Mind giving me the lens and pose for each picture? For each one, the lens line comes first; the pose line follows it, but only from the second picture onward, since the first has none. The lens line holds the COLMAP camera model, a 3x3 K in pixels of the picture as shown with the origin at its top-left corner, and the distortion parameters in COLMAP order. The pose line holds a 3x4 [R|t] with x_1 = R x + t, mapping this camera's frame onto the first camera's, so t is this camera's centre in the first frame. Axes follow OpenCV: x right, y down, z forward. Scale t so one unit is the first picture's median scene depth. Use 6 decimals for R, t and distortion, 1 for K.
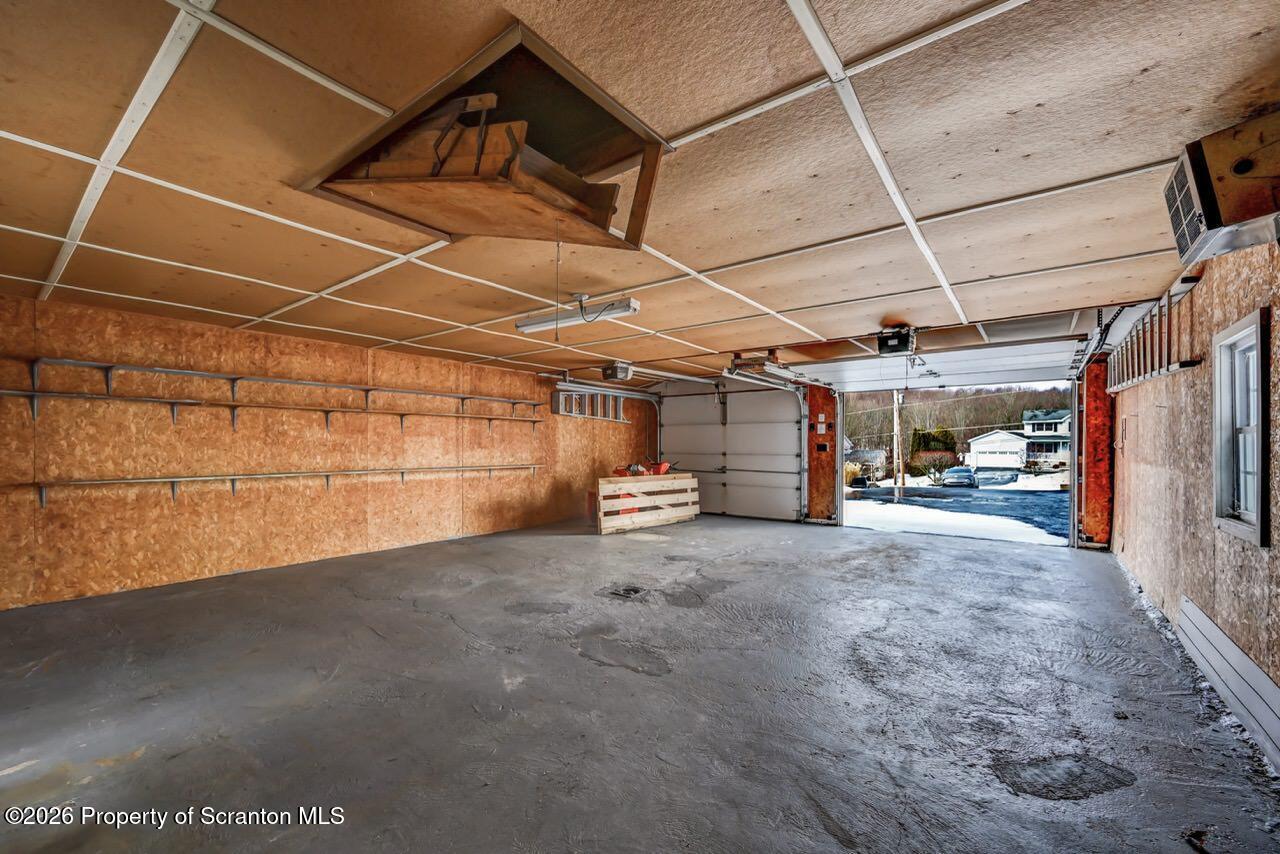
lens RADIAL K [[506.0, 0, 642.8], [0, 506.0, 435.7], [0, 0, 1]] dist [-0.004139, 0.000461]
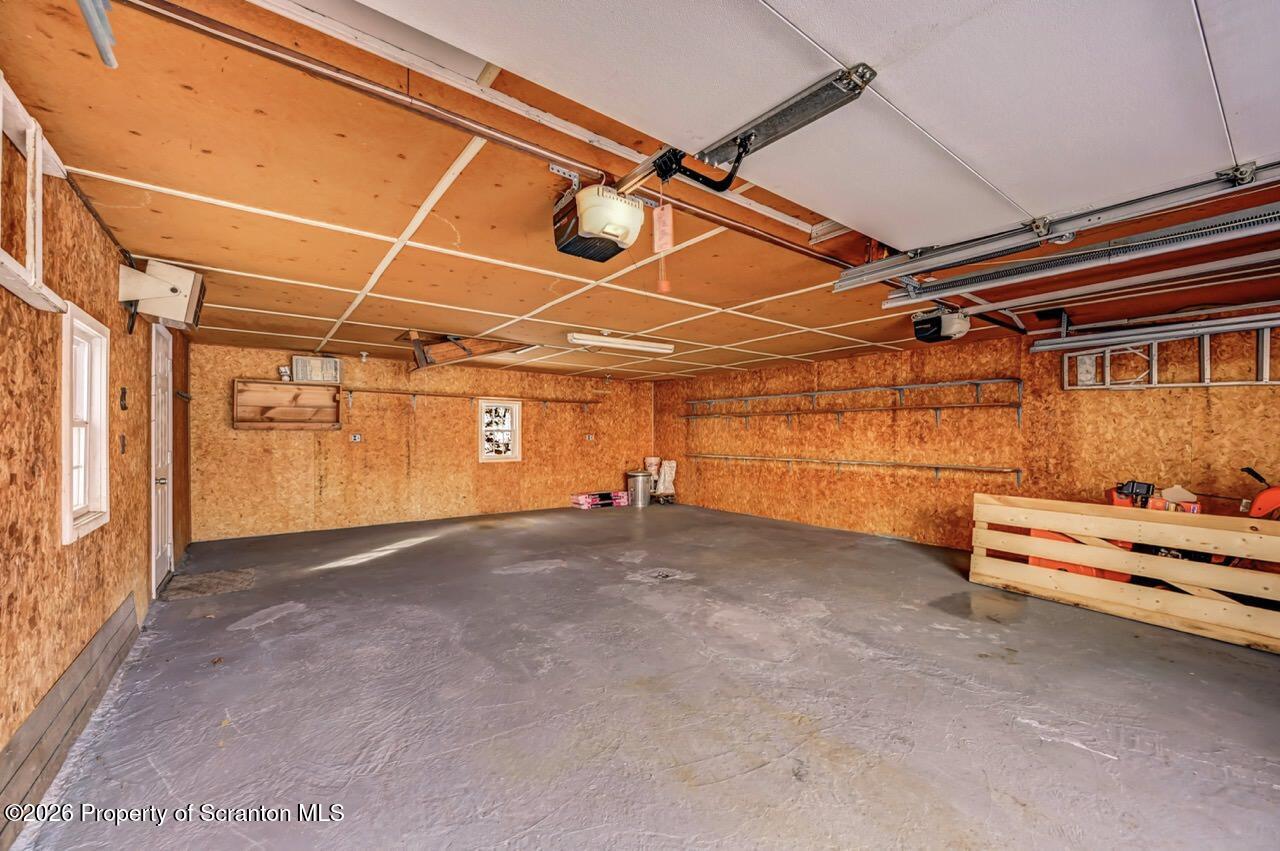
lens RADIAL K [[509.5, 0, 642.9], [0, 509.5, 430.1], [0, 0, 1]] dist [-0.002584, -0.000557]
pose [[-0.267415, -0.014334, -0.963475, 0.730708], [0.013481, 0.999736, -0.018615, 0.013678], [0.963487, -0.017966, -0.267151, 0.878377]]
